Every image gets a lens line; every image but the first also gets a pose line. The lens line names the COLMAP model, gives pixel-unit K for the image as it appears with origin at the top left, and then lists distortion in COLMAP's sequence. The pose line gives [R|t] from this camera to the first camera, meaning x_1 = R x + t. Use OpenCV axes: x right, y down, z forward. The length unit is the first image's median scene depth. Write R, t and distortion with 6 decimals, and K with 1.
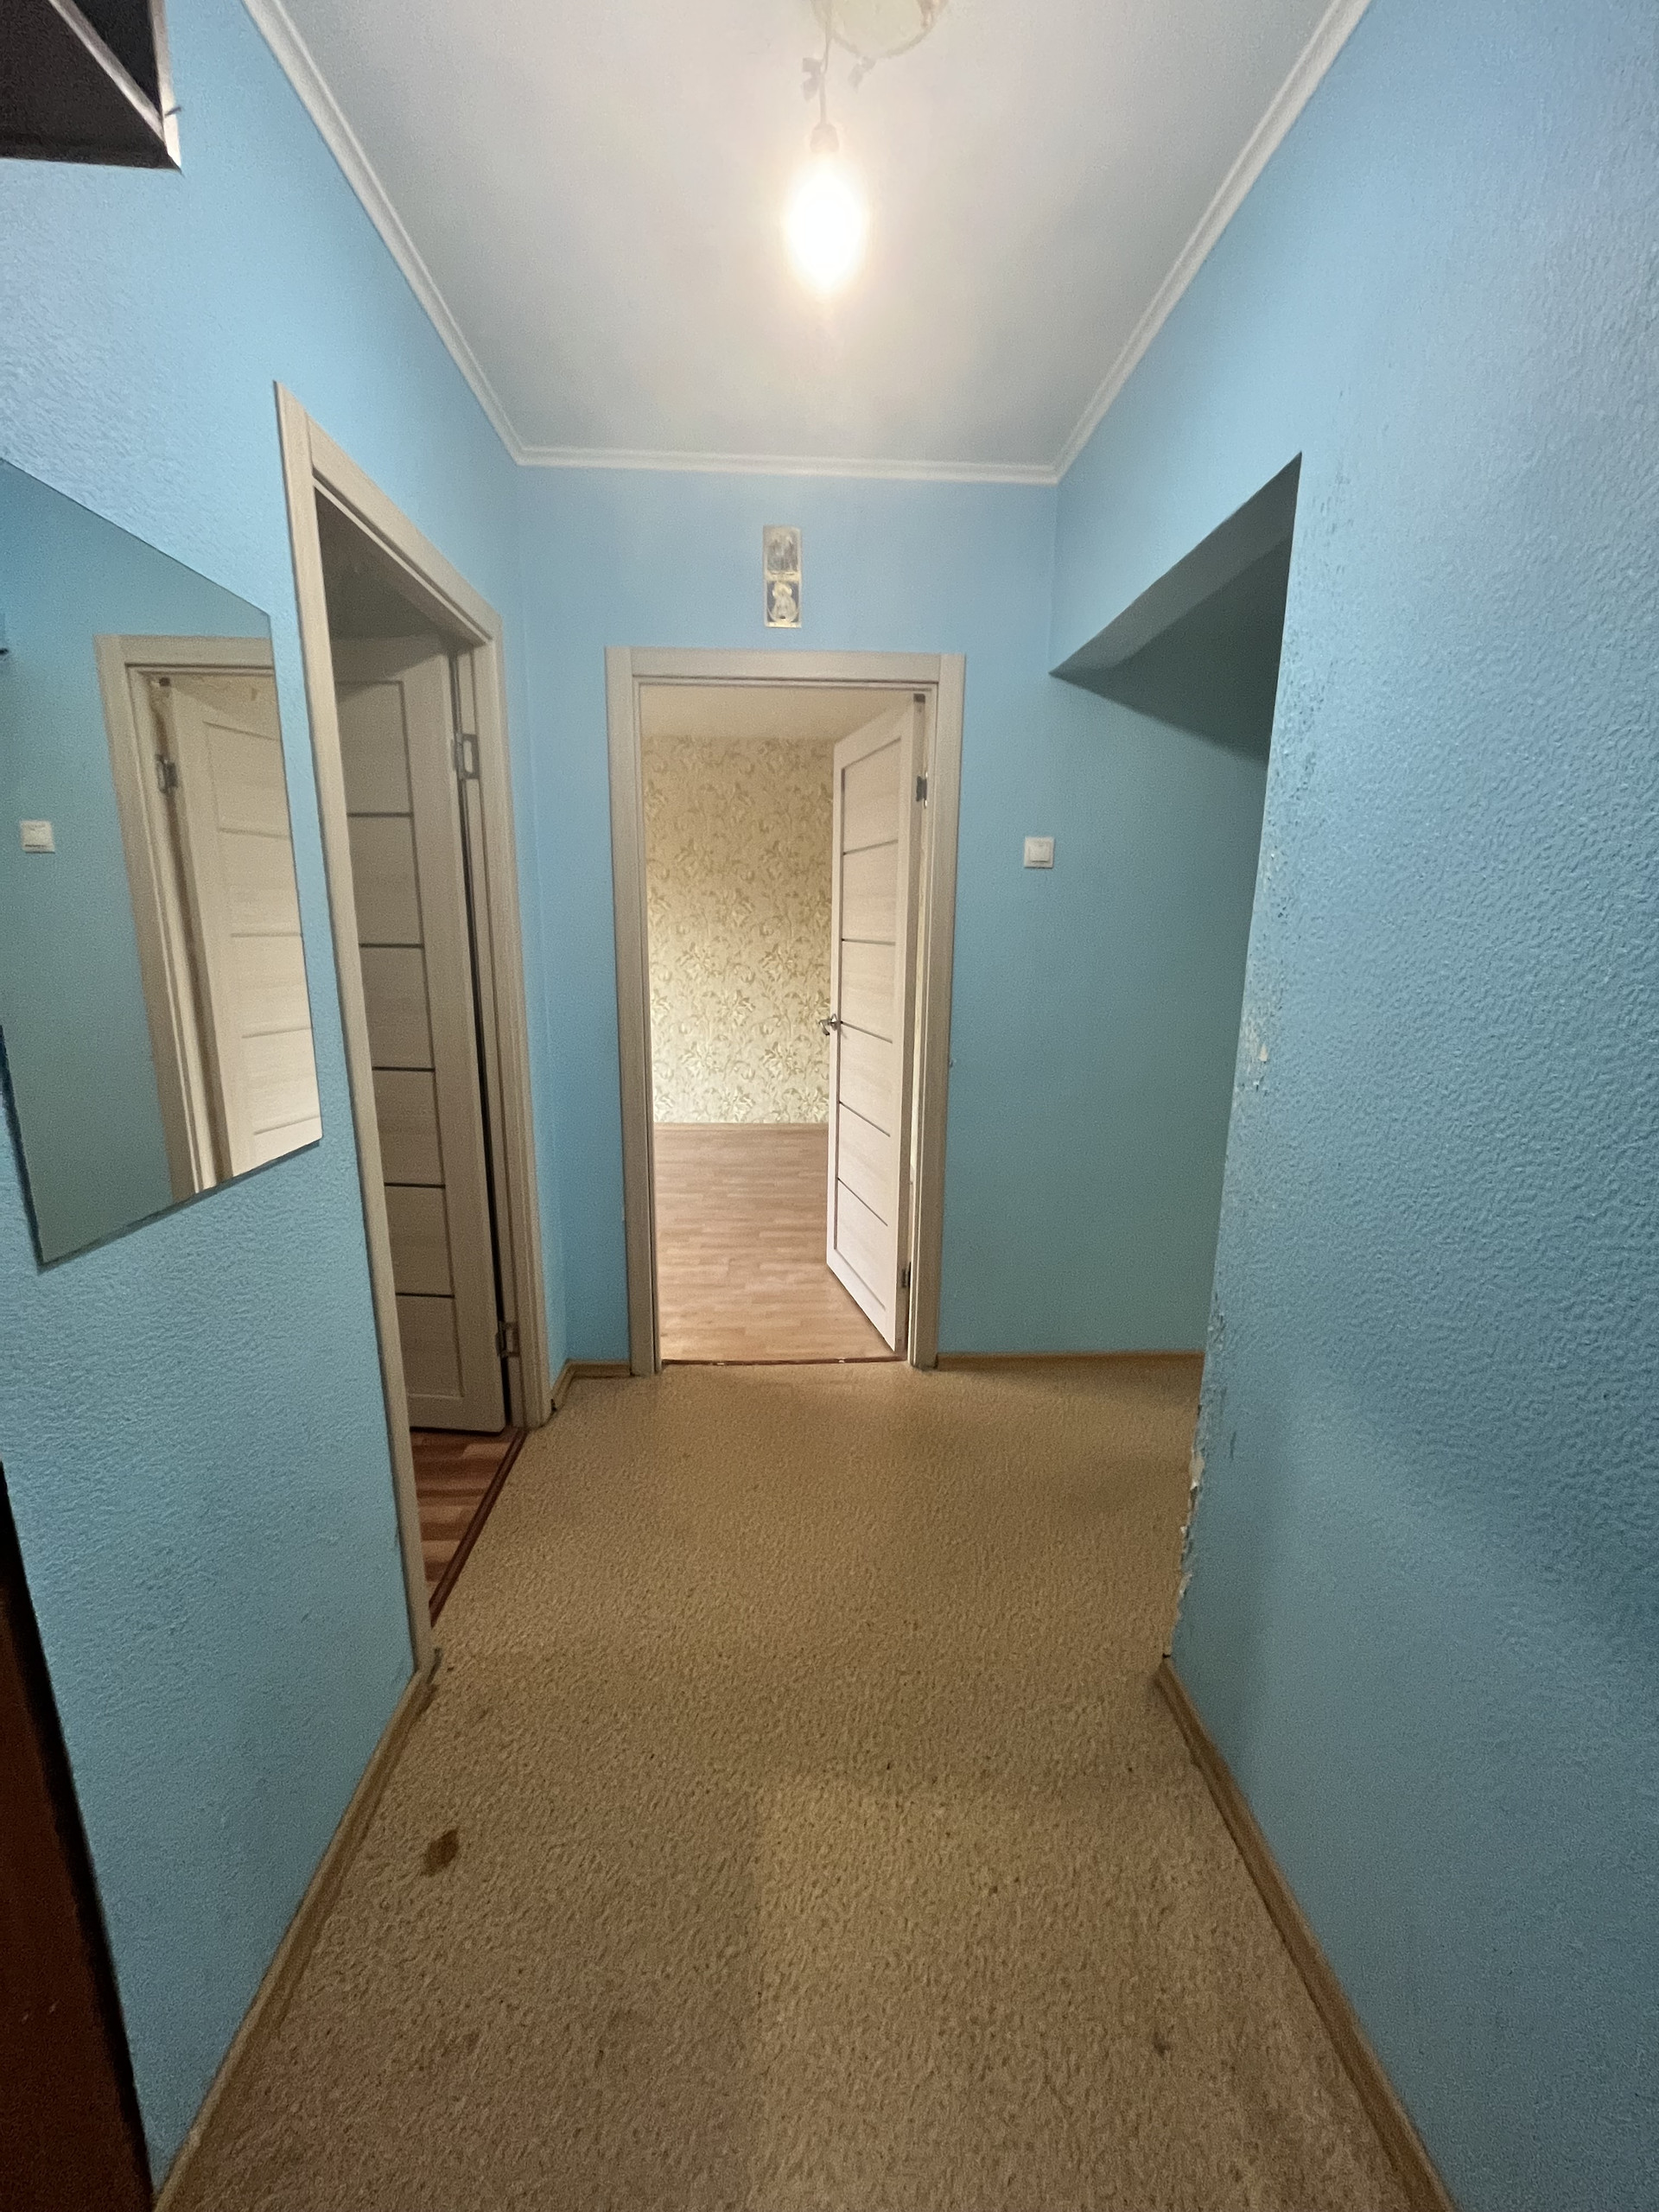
lens RADIAL K [[895.9, 0, 824.8], [0, 895.9, 1111.2], [0, 0, 1]] dist [-0.000291, 0.000002]
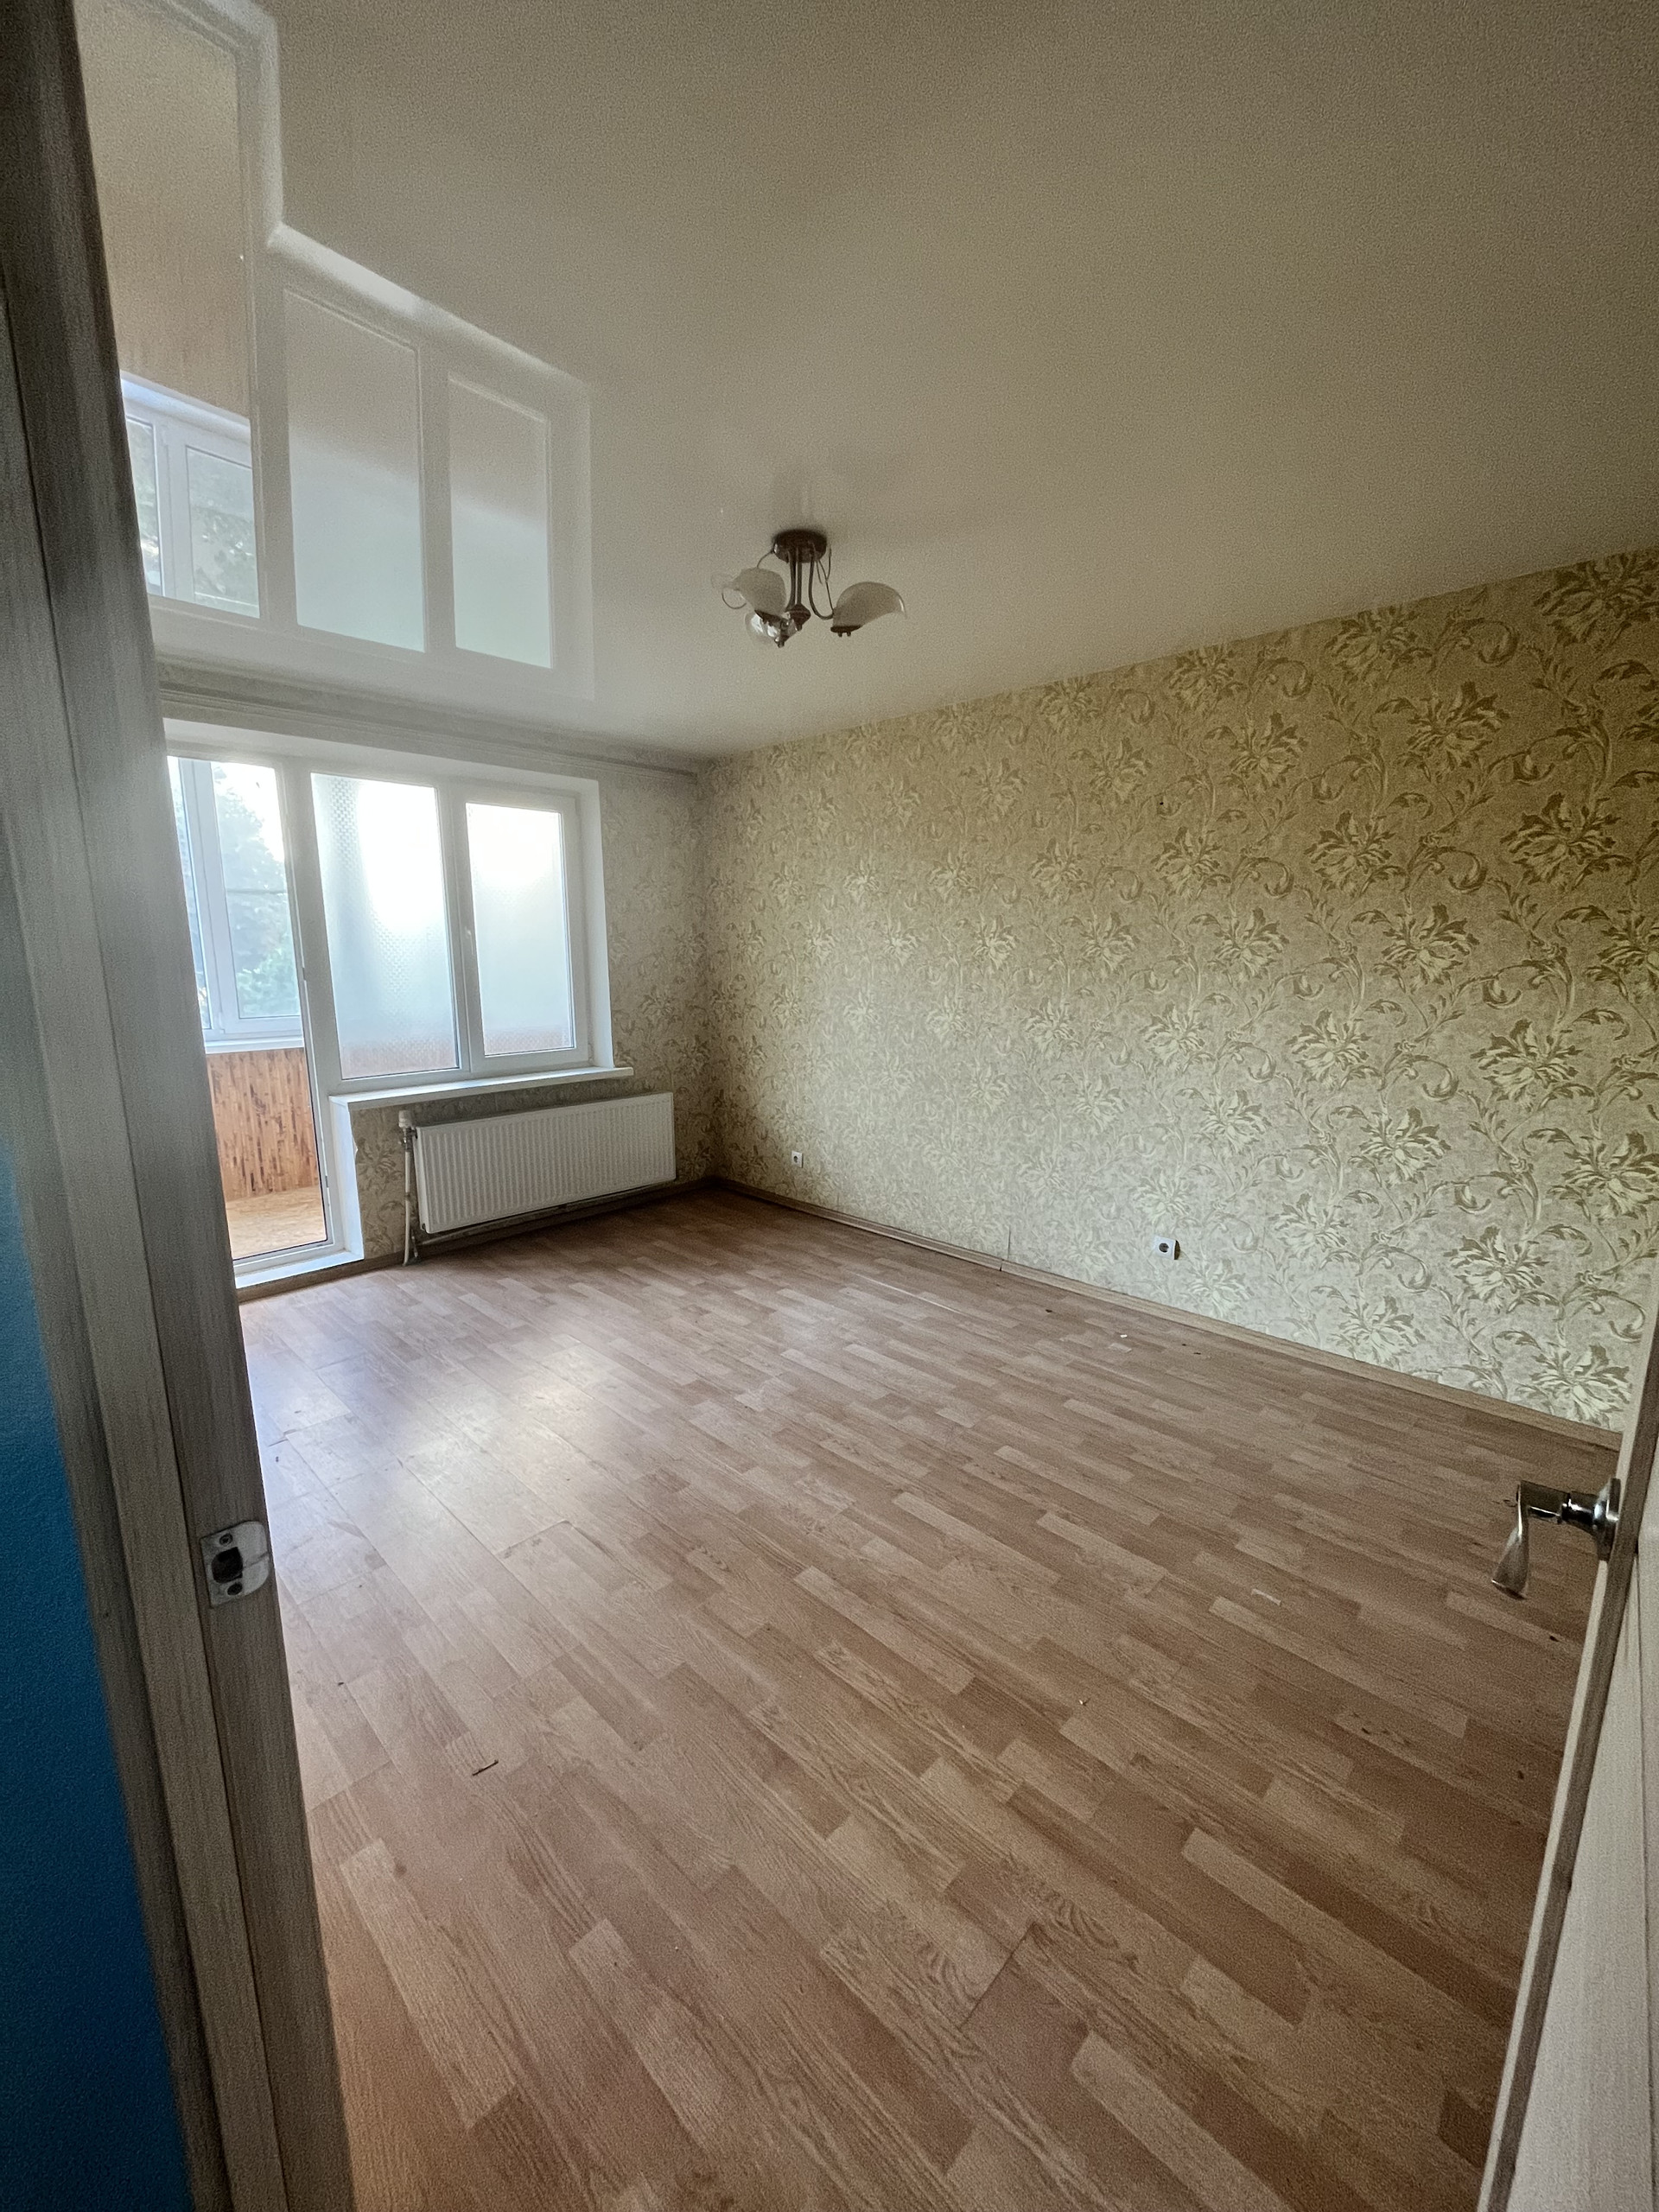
lens RADIAL K [[895.9, 0, 824.8], [0, 895.9, 1111.2], [0, 0, 1]] dist [-0.000291, 0.000002]
pose [[0.683261, 0.124368, -0.719505, 0.037462], [-0.145587, 0.988806, 0.032664, -0.104567], [0.715513, 0.082433, 0.693719, 0.430752]]
